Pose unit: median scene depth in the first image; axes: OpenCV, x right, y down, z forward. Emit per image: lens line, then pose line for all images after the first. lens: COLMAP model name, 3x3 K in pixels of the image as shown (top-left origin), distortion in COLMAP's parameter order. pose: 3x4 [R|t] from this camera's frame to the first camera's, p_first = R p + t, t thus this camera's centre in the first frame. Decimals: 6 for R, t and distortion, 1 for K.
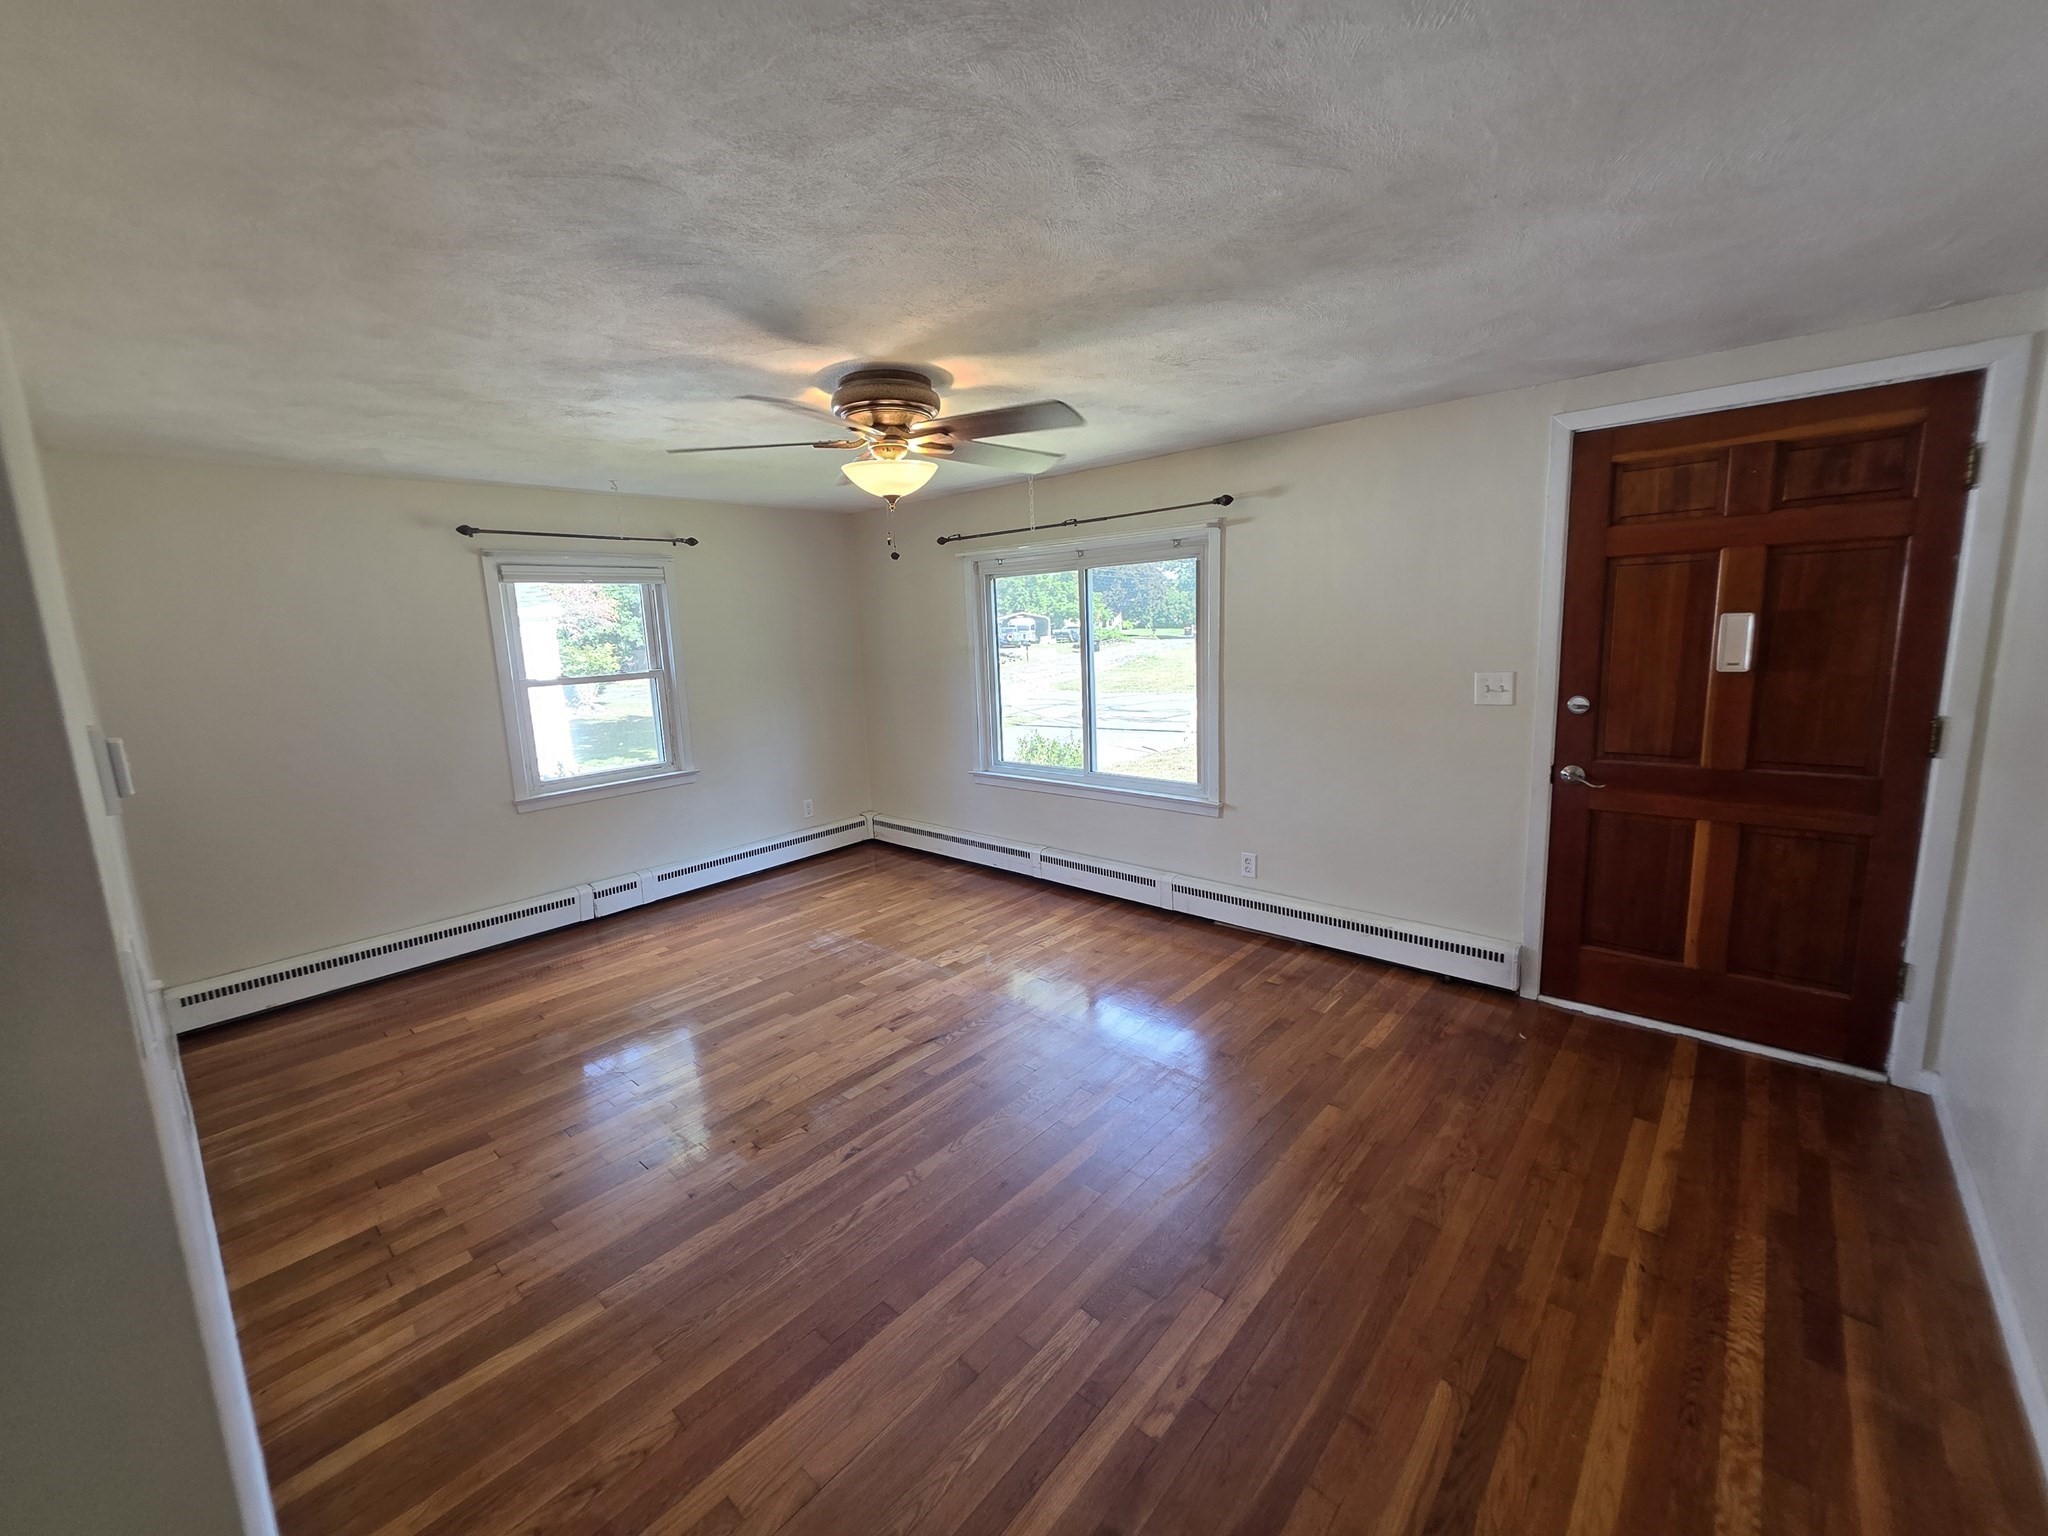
lens RADIAL K [[818.1, 0, 1015.7], [0, 818.1, 758.3], [0, 0, 1]] dist [0.001528, -0.000597]
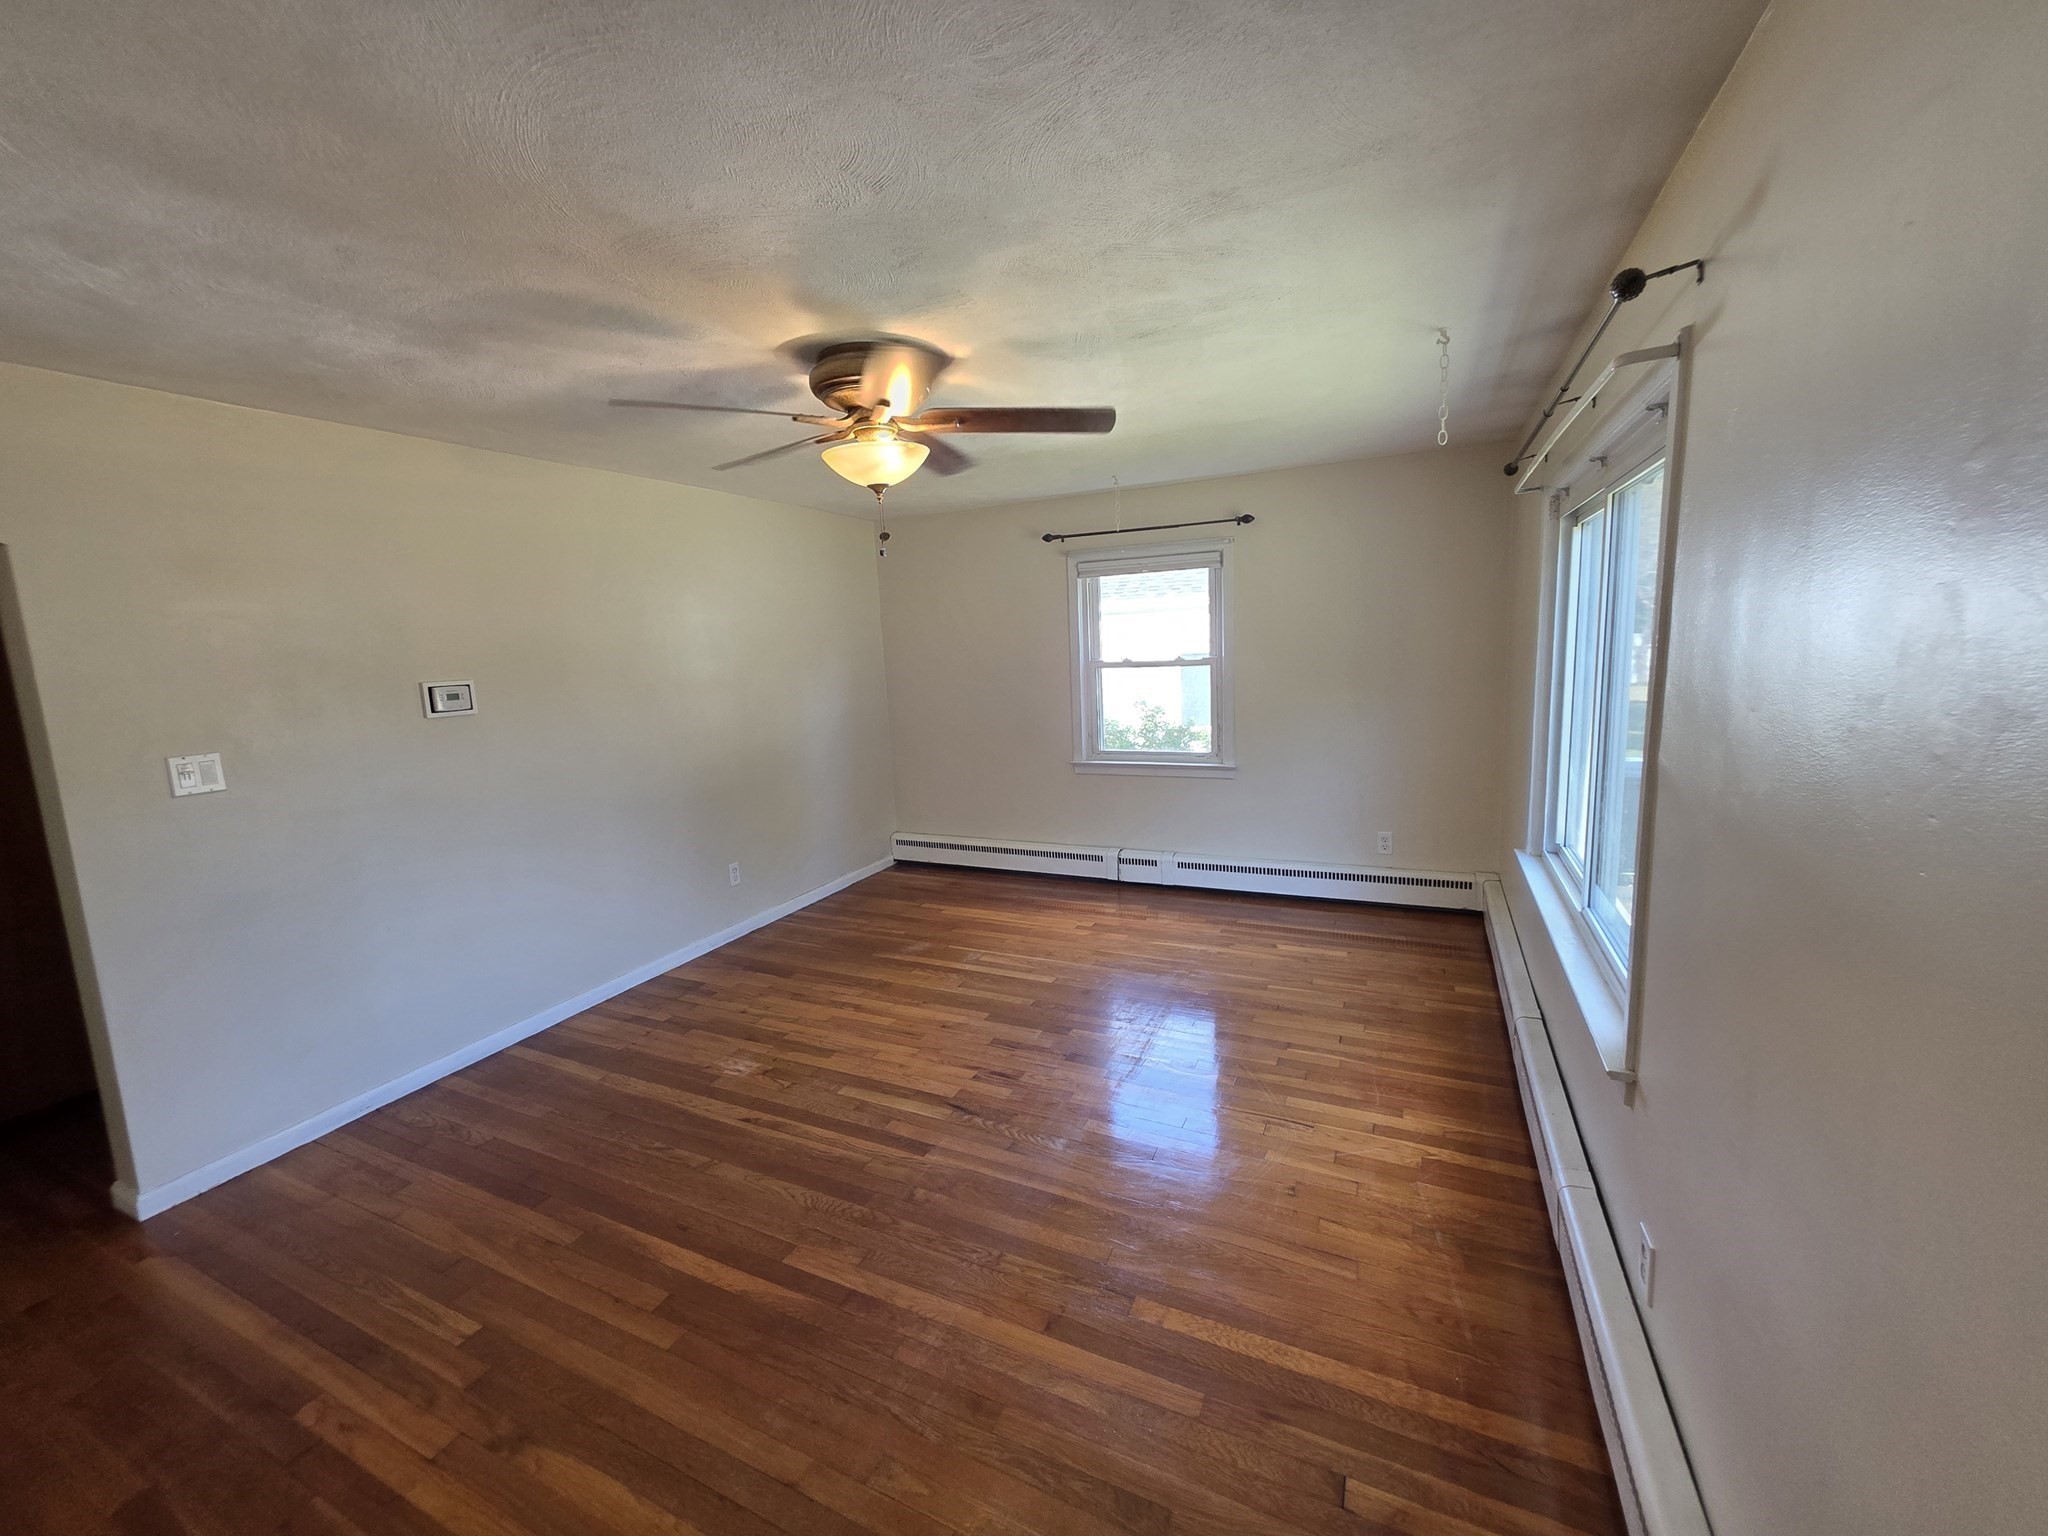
lens RADIAL K [[818.1, 0, 1015.7], [0, 818.1, 758.3], [0, 0, 1]] dist [0.001528, -0.000597]
pose [[0.284329, 0.167138, -0.944046, 0.486419], [-0.126021, 0.982658, 0.136019, -0.104670], [0.950408, 0.080296, 0.300461, 0.558179]]
